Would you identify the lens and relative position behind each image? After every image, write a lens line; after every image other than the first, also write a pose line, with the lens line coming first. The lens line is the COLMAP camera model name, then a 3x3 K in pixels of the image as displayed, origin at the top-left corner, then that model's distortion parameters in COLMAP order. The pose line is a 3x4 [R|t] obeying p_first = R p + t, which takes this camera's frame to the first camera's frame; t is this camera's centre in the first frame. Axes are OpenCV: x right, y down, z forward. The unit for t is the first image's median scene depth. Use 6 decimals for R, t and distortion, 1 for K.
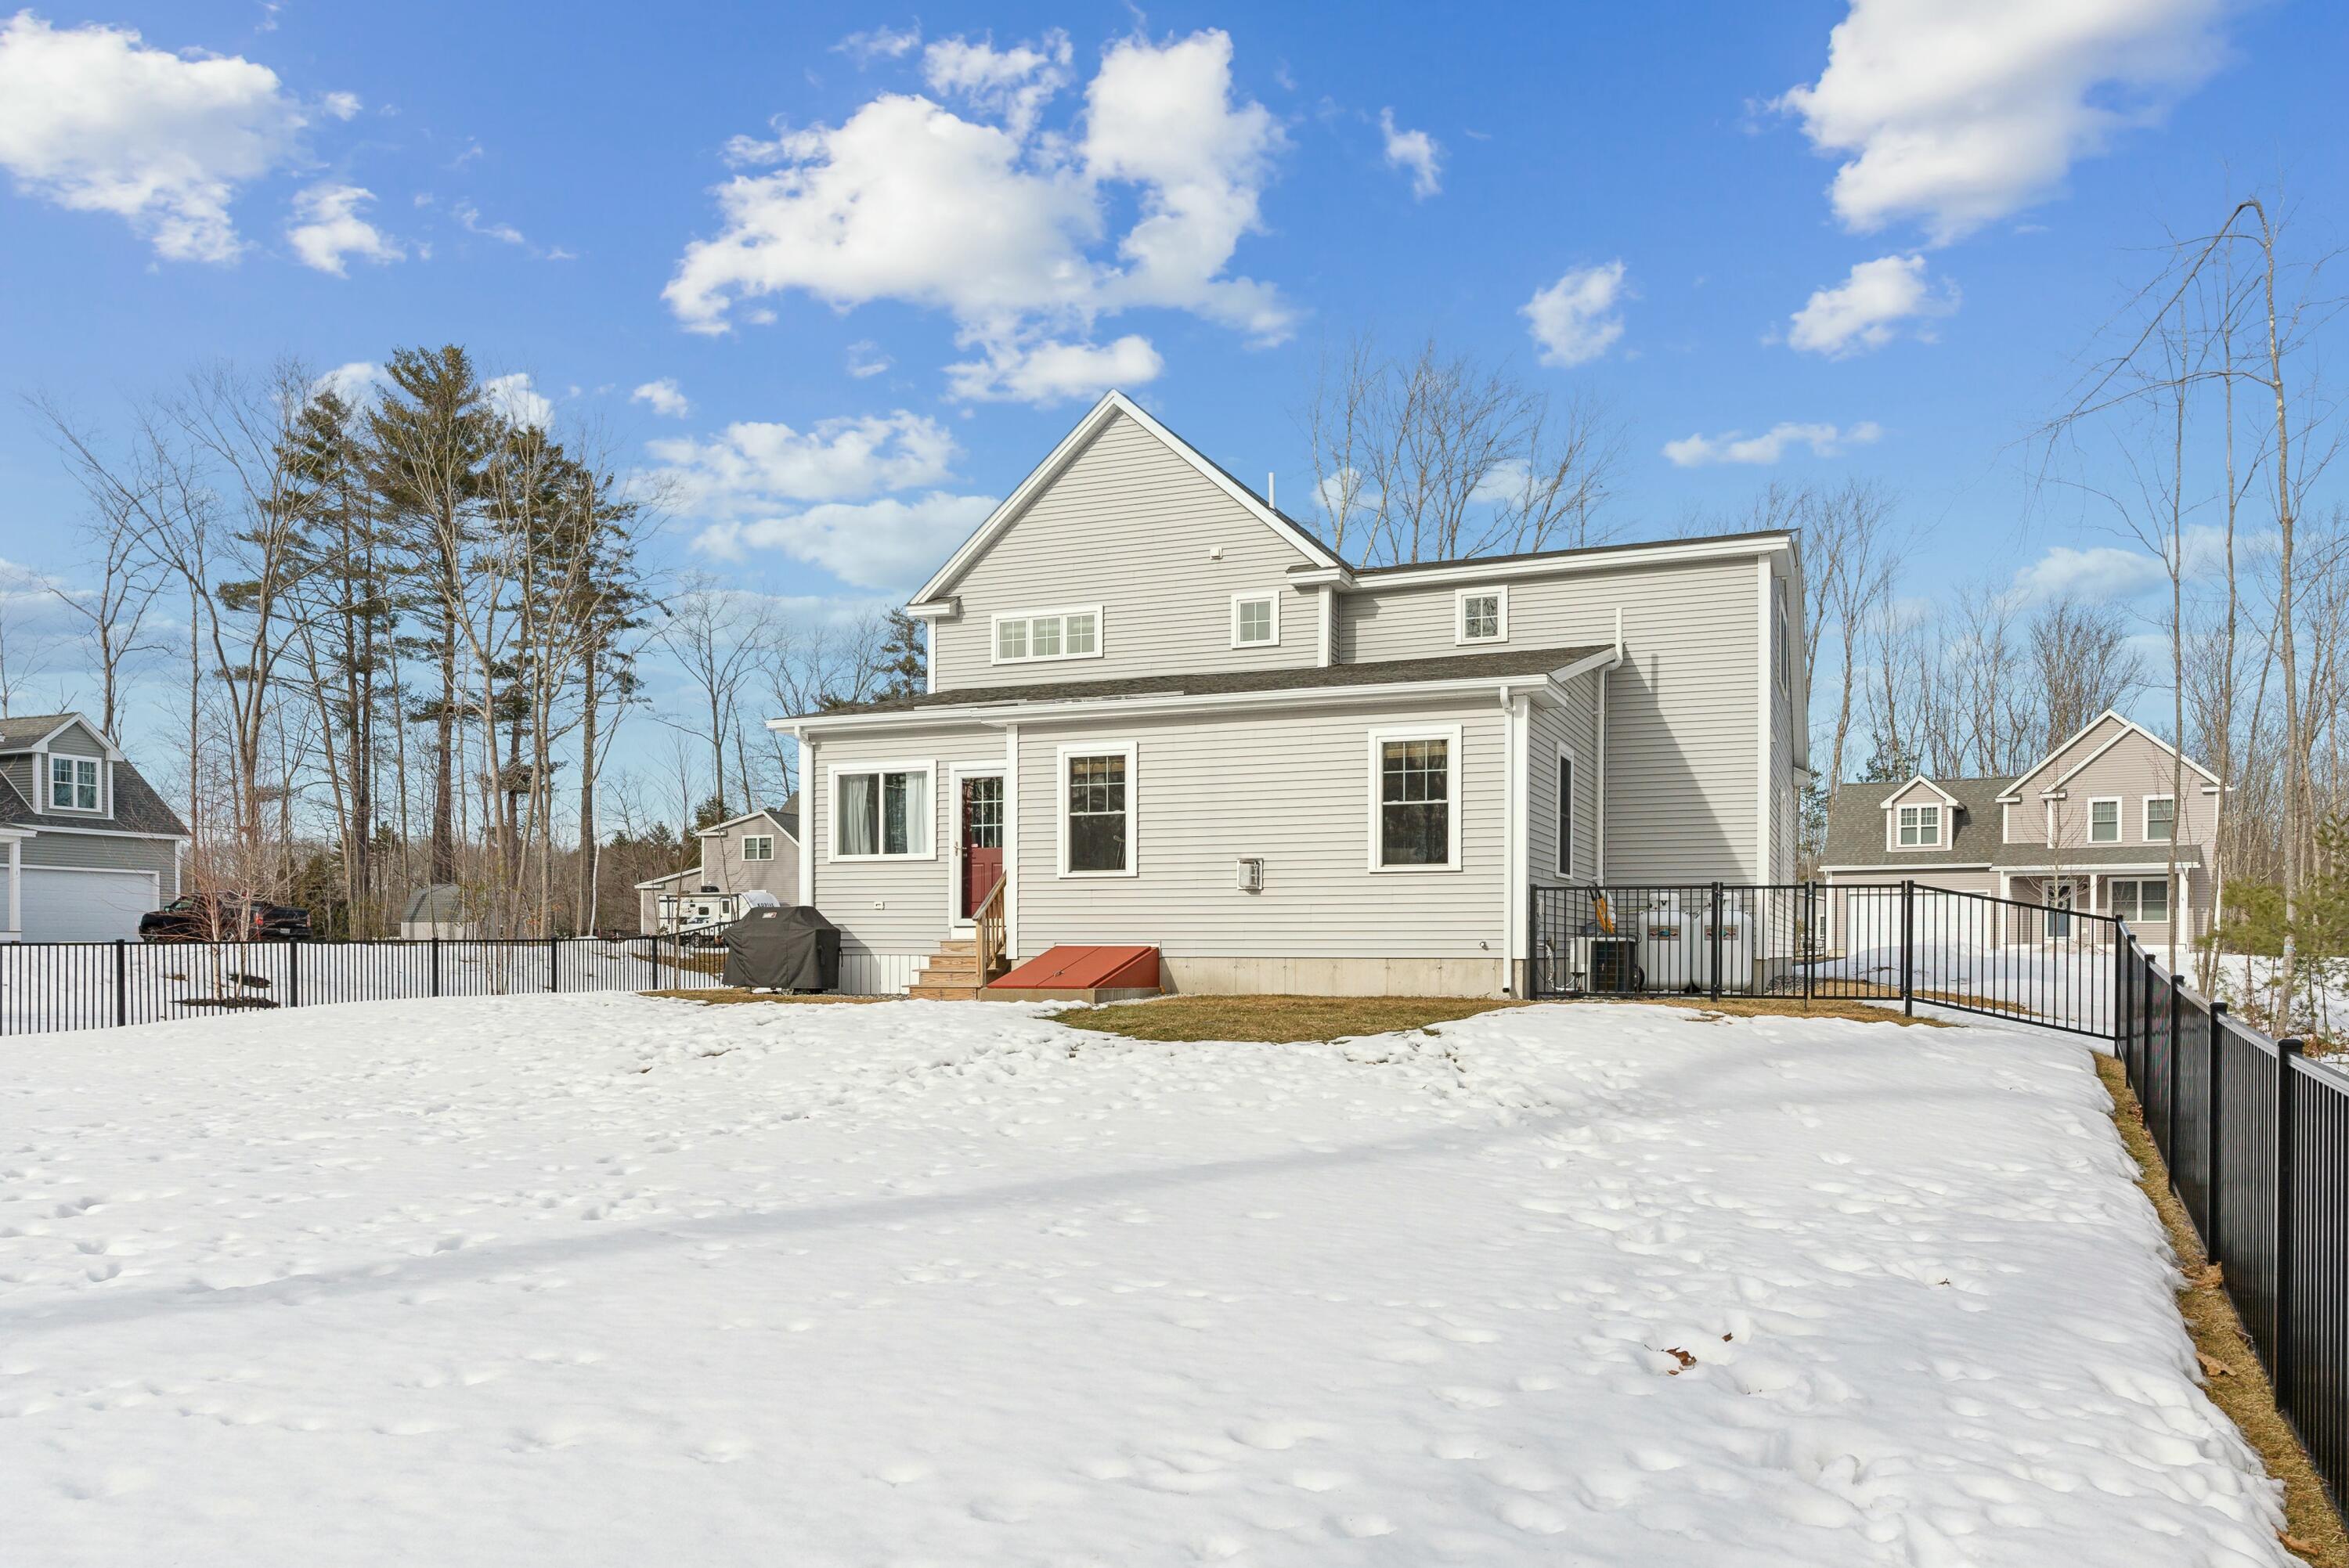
lens RADIAL K [[1637.3, 0, 1175.7], [0, 1637.3, 953.4], [0, 0, 1]] dist [0.000782, -0.000775]
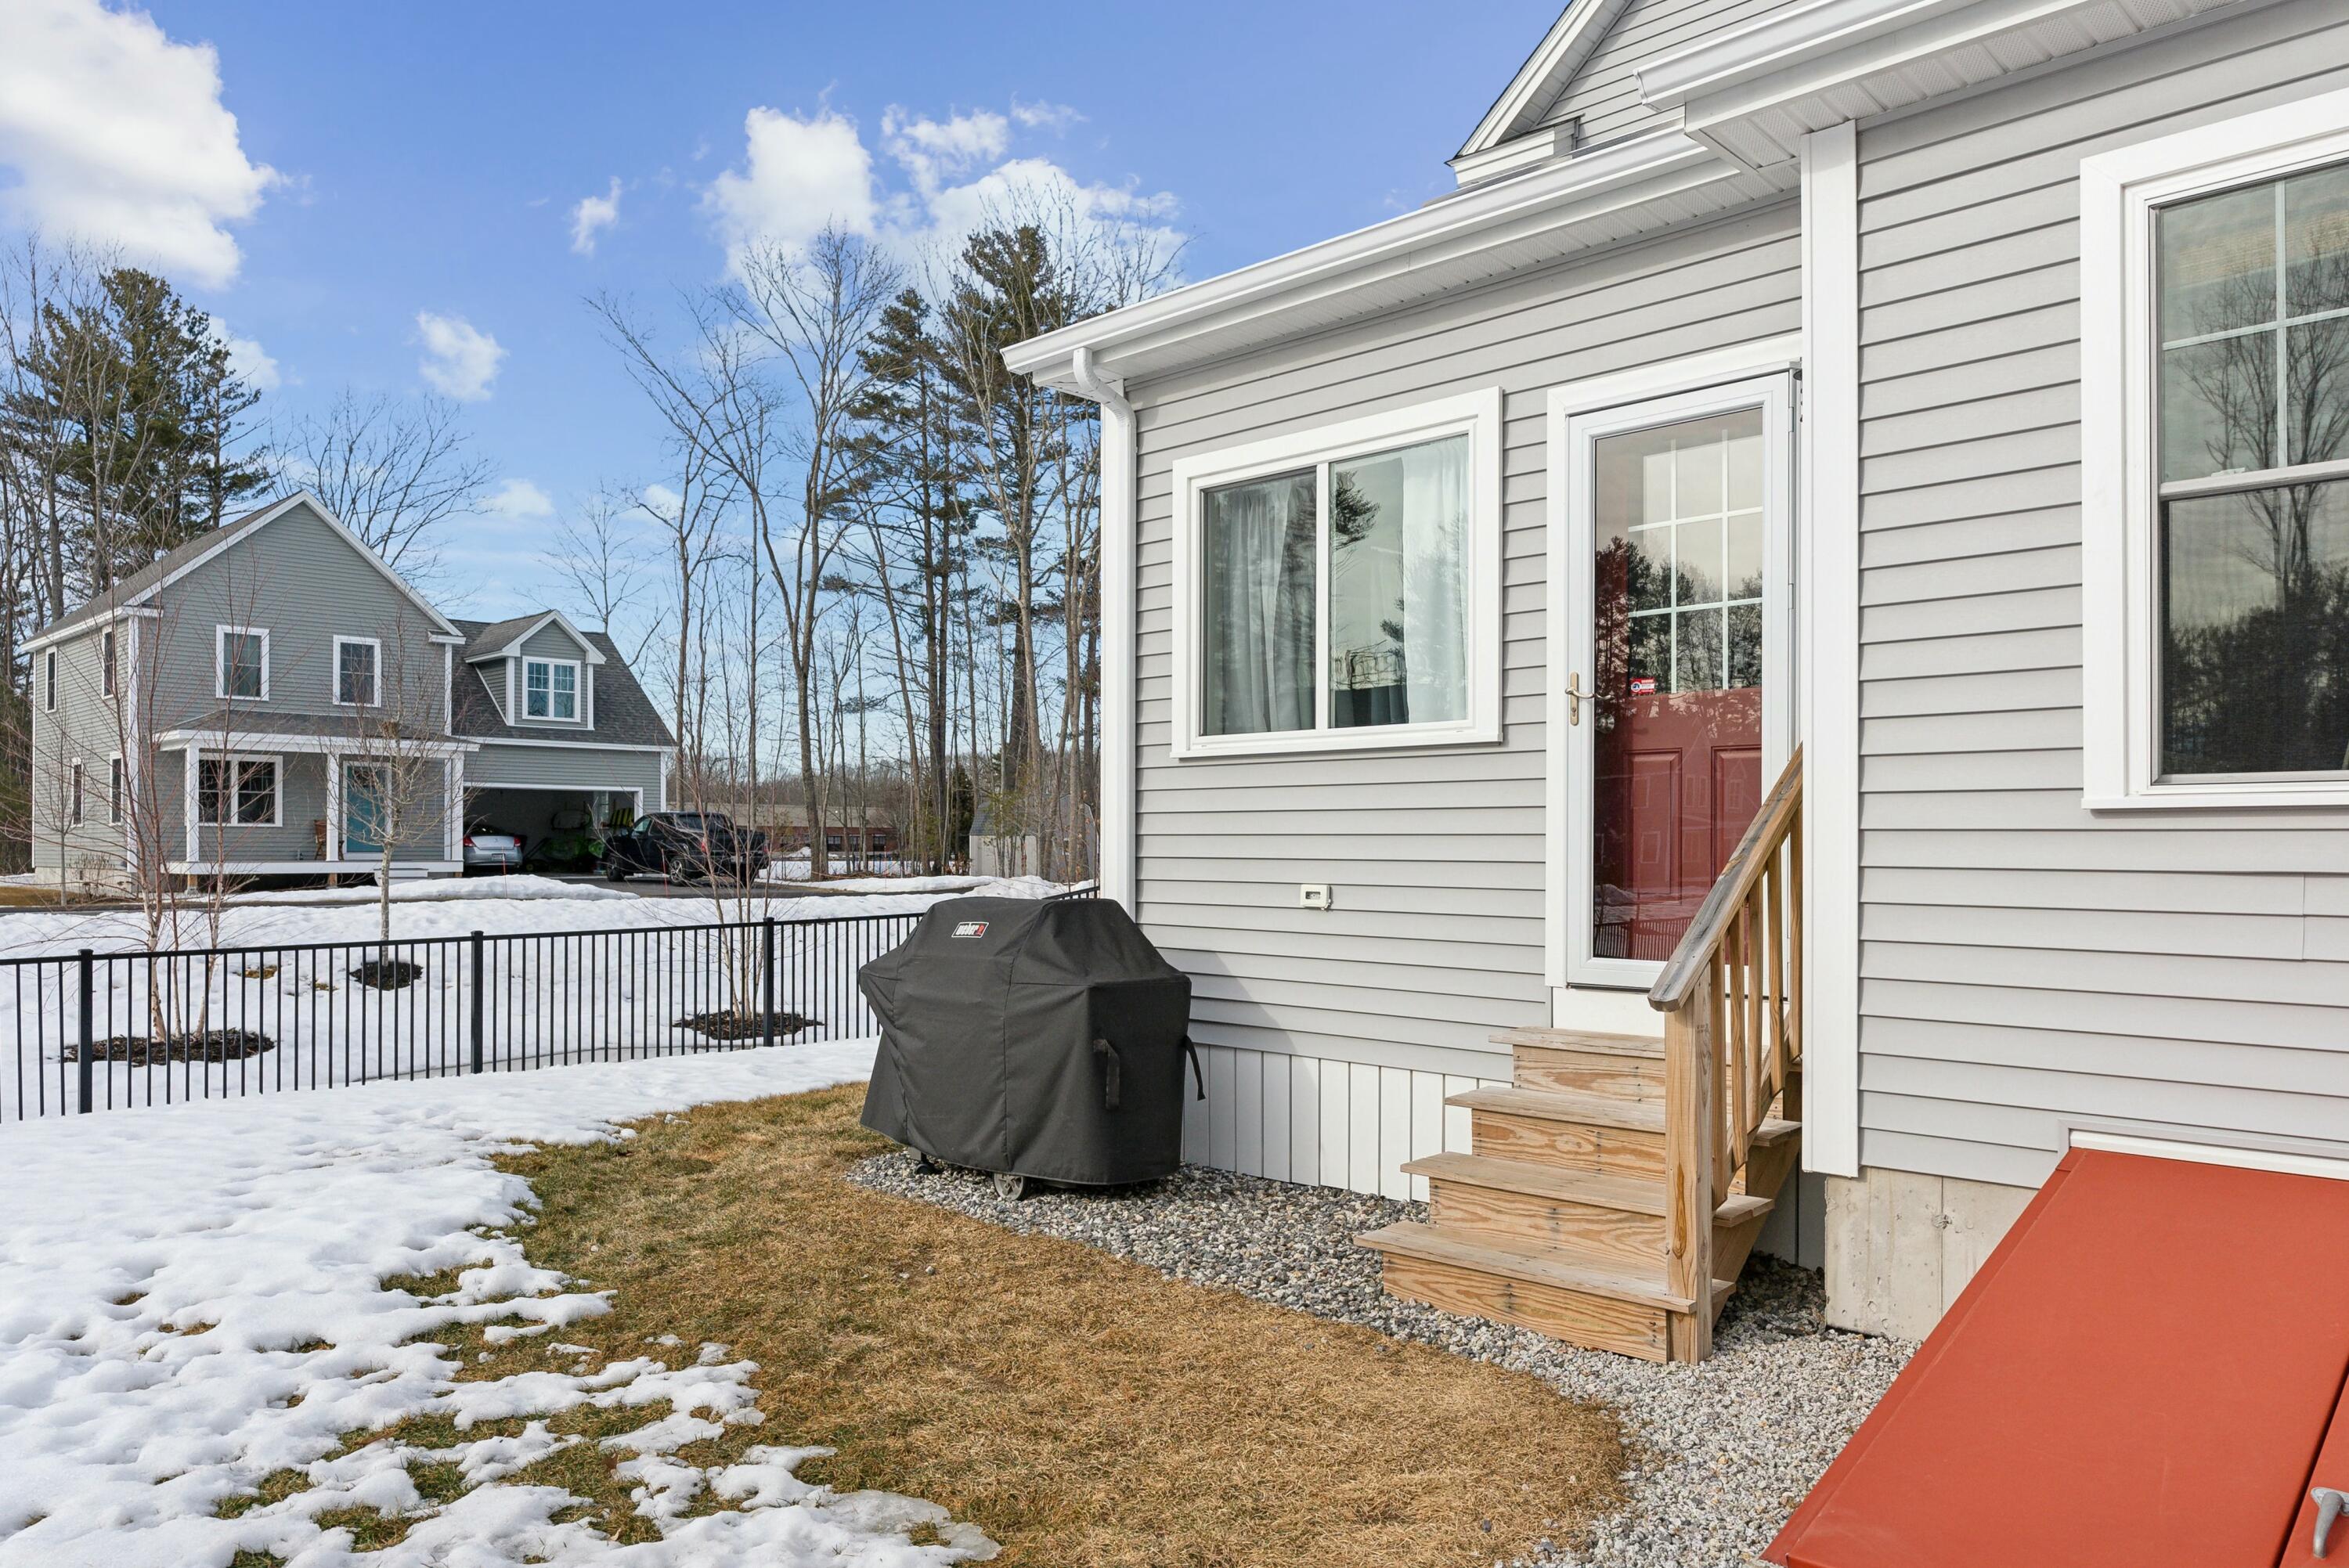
lens RADIAL K [[1632.2, 0, 1166.9], [0, 1632.2, 830.9], [0, 0, 1]] dist [0.004445, 0.000213]
pose [[0.930056, -0.003891, -0.367397, -0.078431], [-0.001403, 0.999899, -0.014142, -0.030709], [0.367415, 0.013668, 0.929957, 0.583234]]
